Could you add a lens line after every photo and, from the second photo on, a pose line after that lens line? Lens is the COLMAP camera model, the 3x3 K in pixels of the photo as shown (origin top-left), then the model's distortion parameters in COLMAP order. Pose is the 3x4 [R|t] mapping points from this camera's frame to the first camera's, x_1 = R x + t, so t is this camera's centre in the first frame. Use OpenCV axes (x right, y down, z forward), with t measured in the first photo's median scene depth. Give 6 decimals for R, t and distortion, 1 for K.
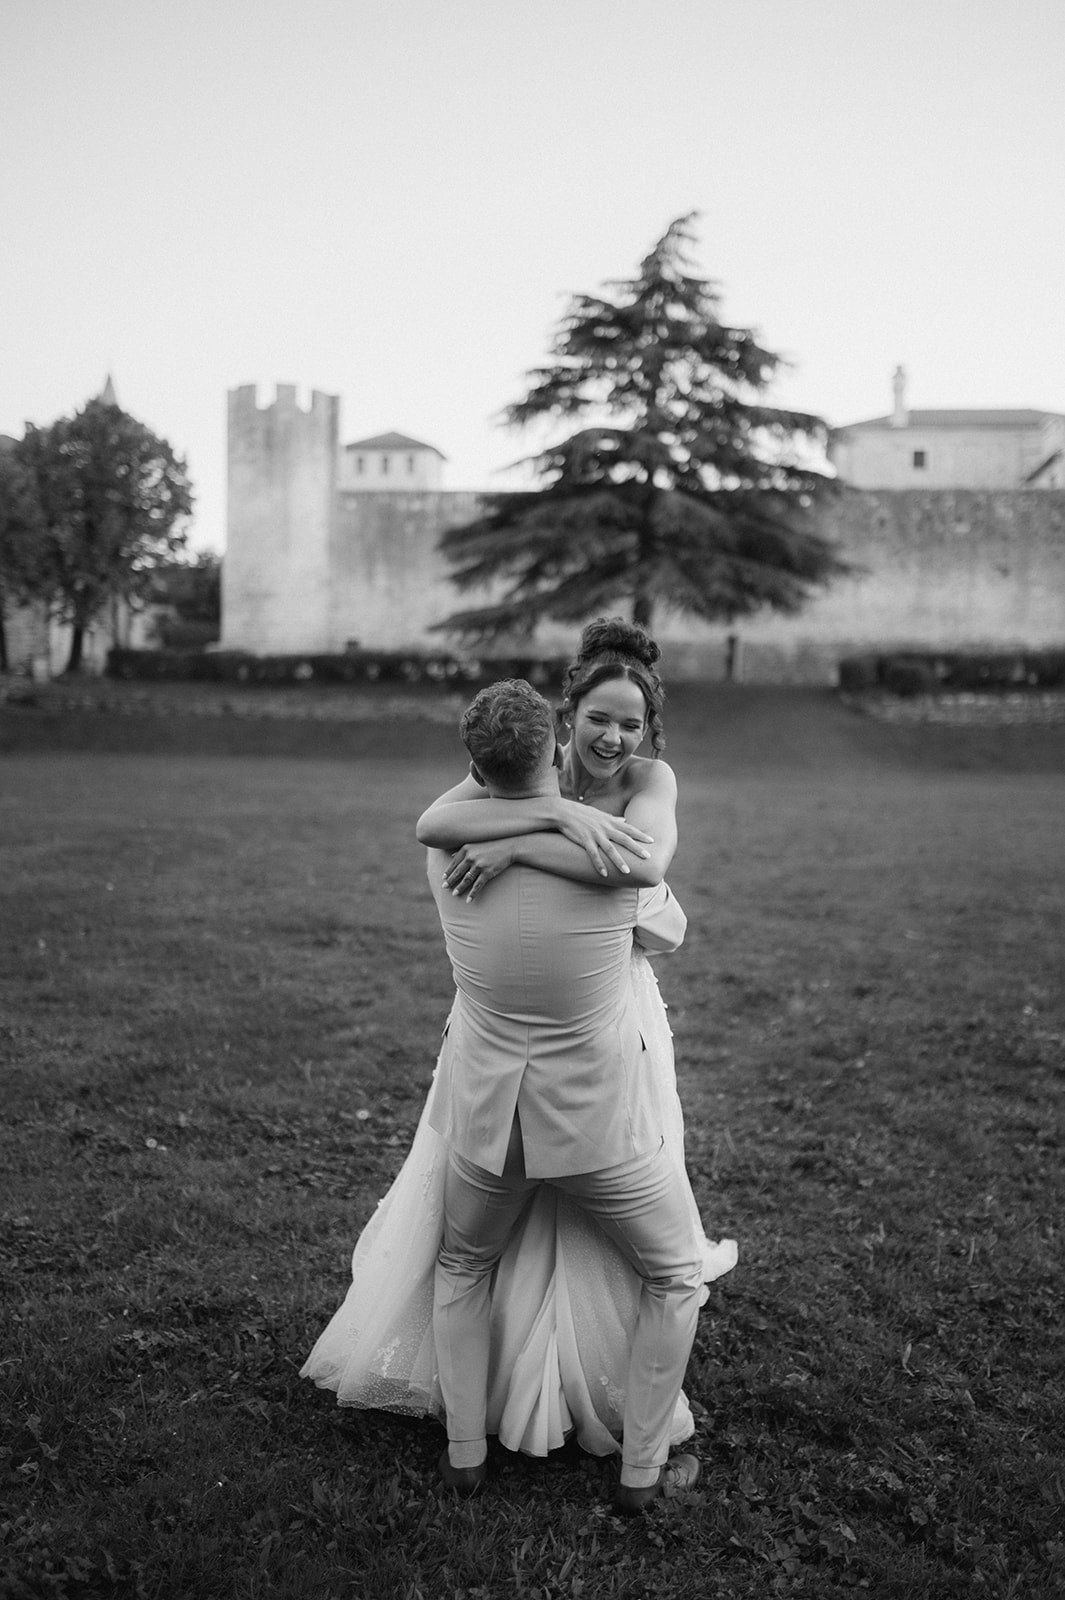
lens RADIAL K [[1534.1, 0, 541.6], [0, 1534.1, 775.5], [0, 0, 1]] dist [-0.043107, 0.000000]
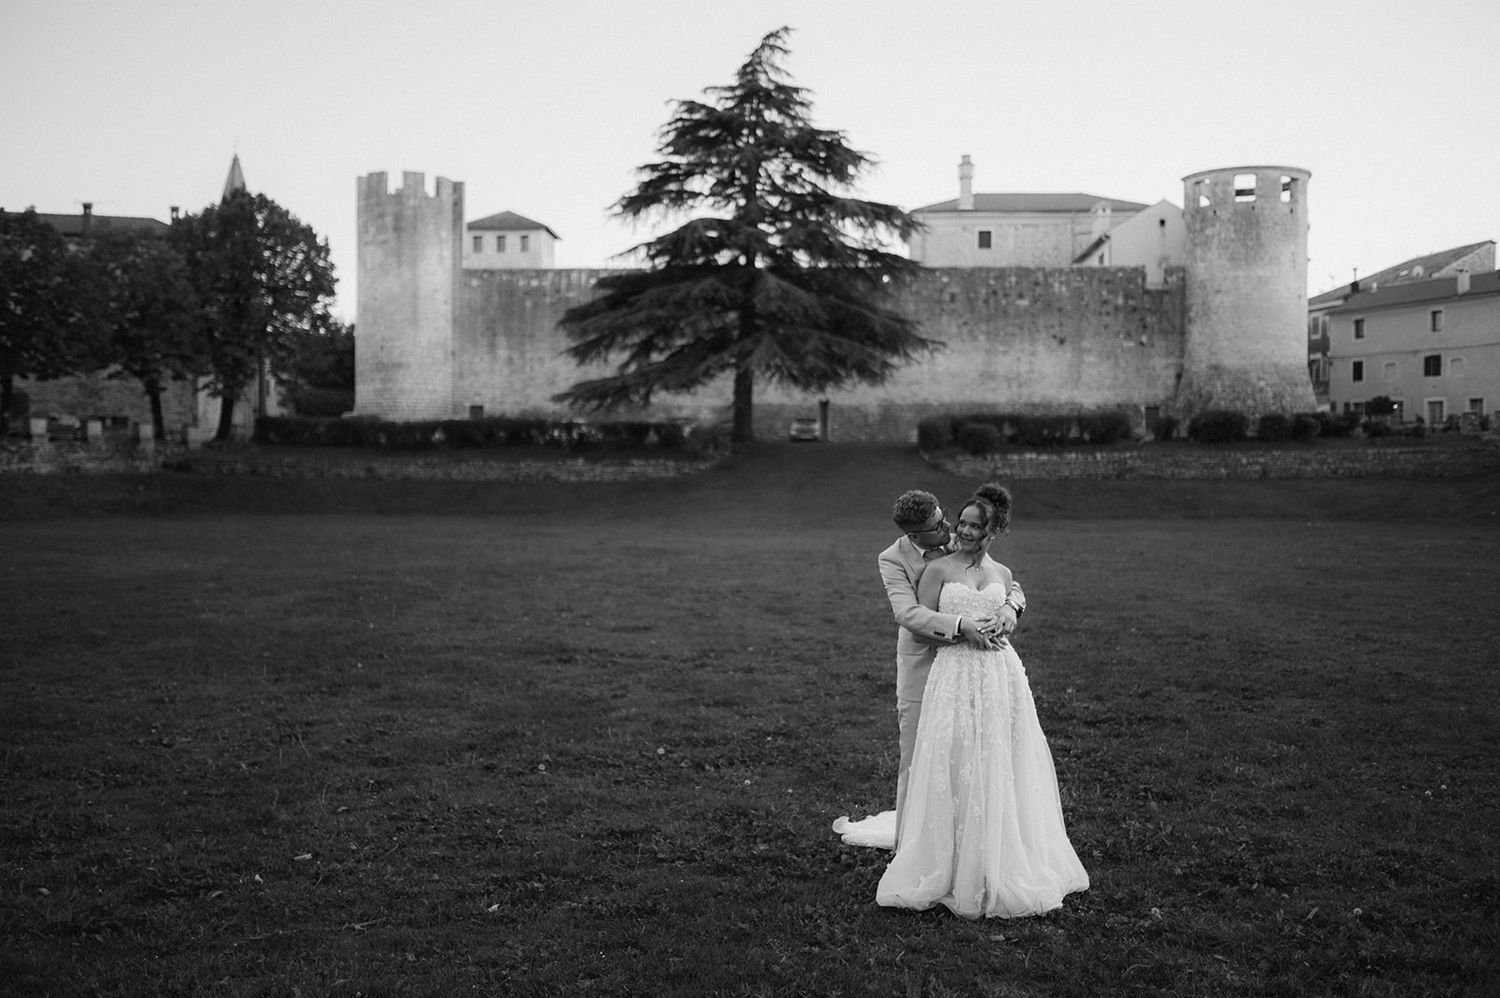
lens RADIAL K [[1438.2, 0, 744.4], [0, 1438.2, 499.5], [0, 0, 1]] dist [-0.043107, 0.000000]
pose [[0.997192, -0.013145, 0.073731, -0.013279], [0.014445, 0.999749, -0.017138, -0.001656], [-0.073487, 0.018155, 0.997131, -0.050782]]
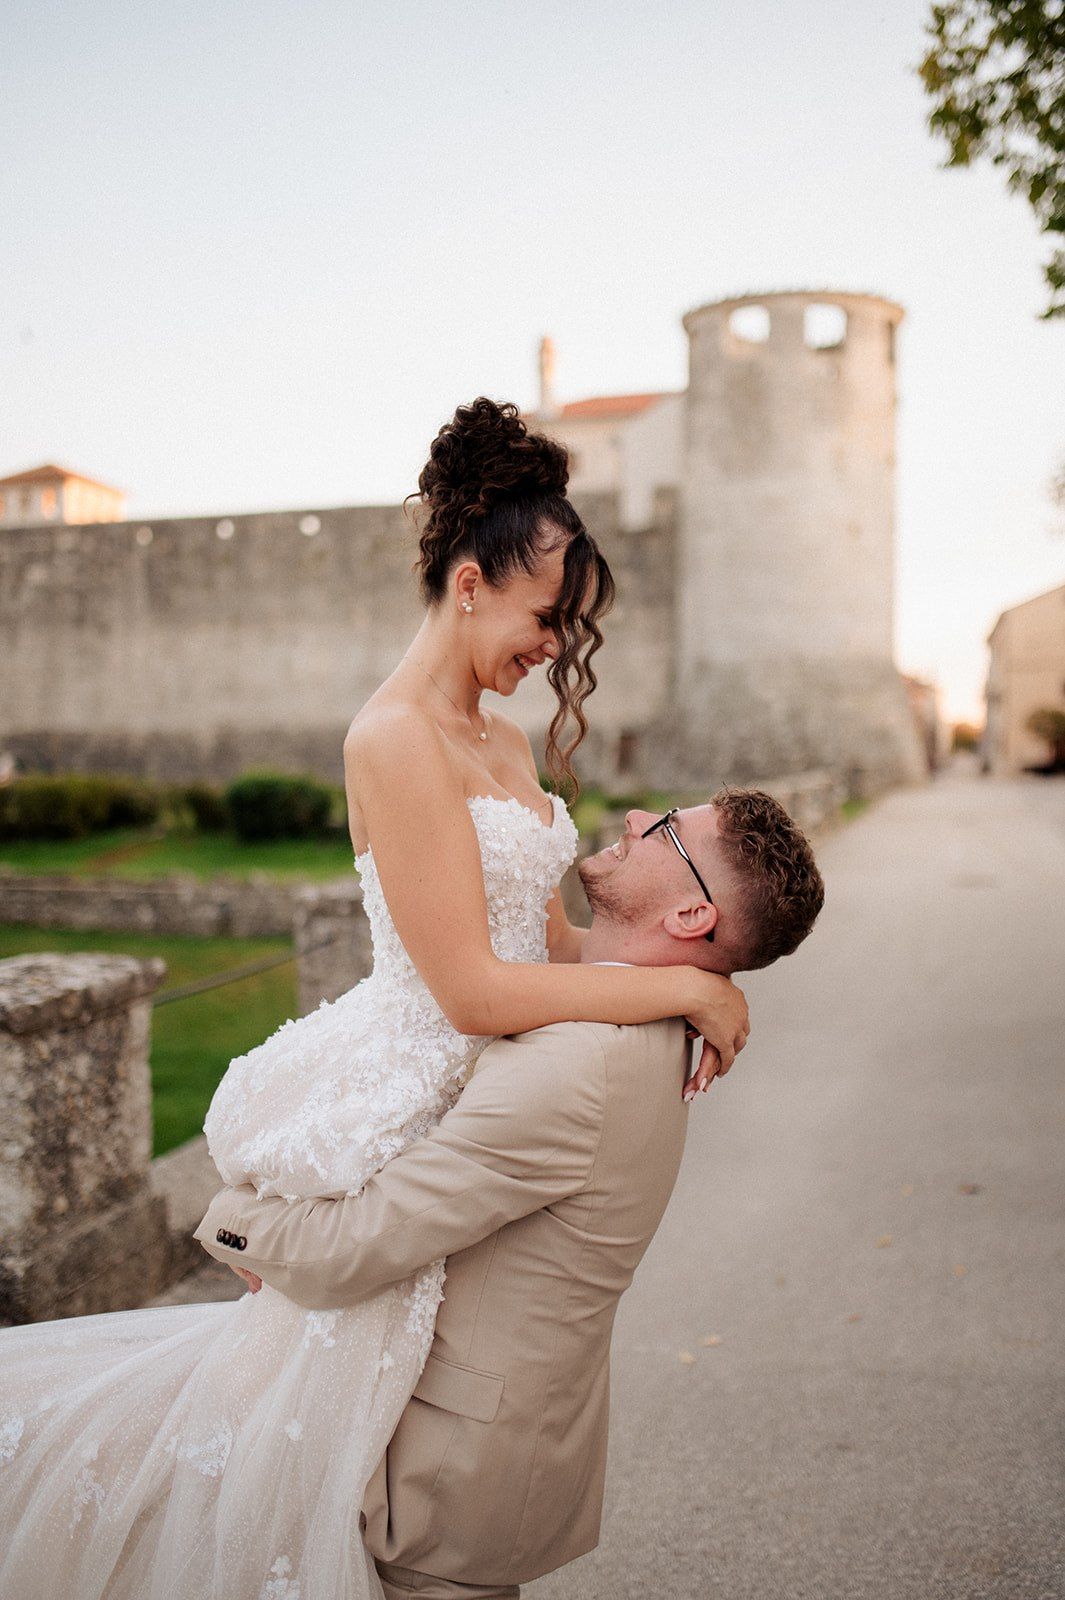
lens RADIAL K [[1534.1, 0, 518.5], [0, 1534.1, 778.5], [0, 0, 1]] dist [-0.043107, 0.000000]
pose [[0.982605, -0.011503, -0.185349, 0.584043], [0.007281, 0.999699, -0.023440, -0.064939], [0.185563, 0.021683, 0.982393, 0.458262]]
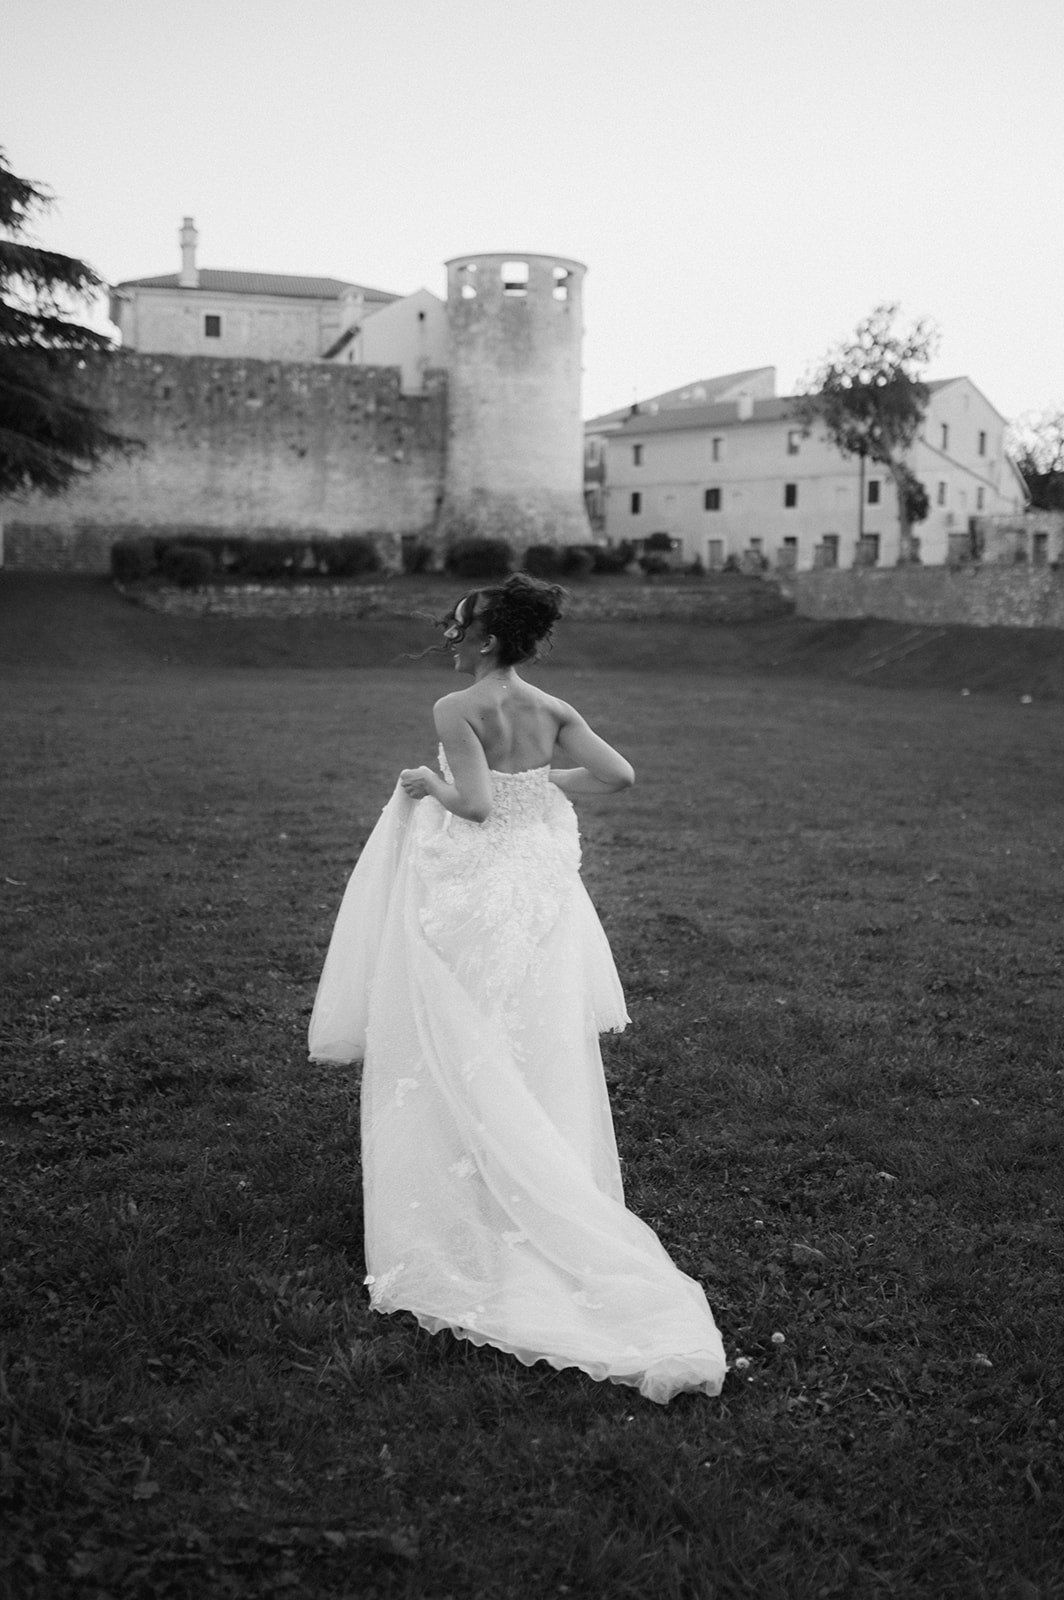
lens RADIAL K [[1624.7, 0, 544.7], [0, 1624.7, 828.3], [0, 0, 1]] dist [-0.050425, 0.000000]
pose [[0.911500, -0.052965, 0.407875, 0.030821], [0.013960, 0.995086, 0.098022, 0.000126], [-0.411063, -0.083653, 0.907761, 0.029319]]
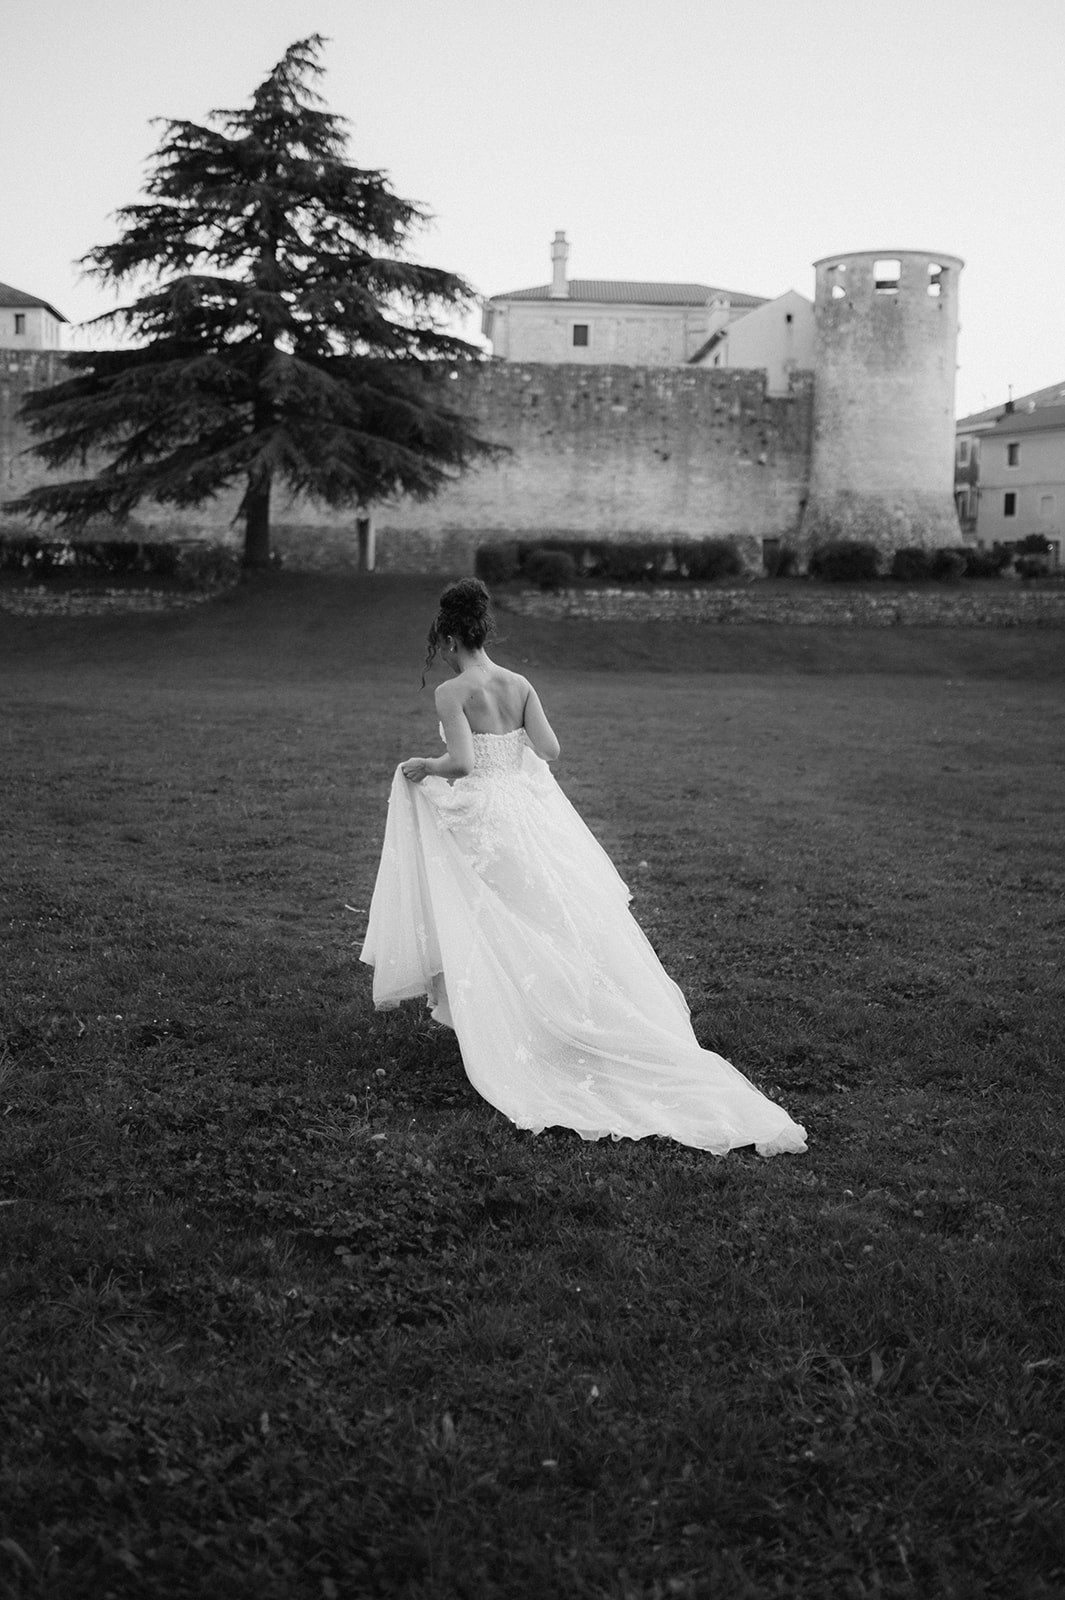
lens RADIAL K [[1624.7, 0, 495.2], [0, 1624.7, 742.7], [0, 0, 1]] dist [-0.050425, 0.000000]
pose [[0.984502, -0.008499, 0.175167, 0.034605], [0.001119, 0.999109, 0.042184, -0.000883], [-0.175370, -0.041334, 0.983635, 0.047475]]
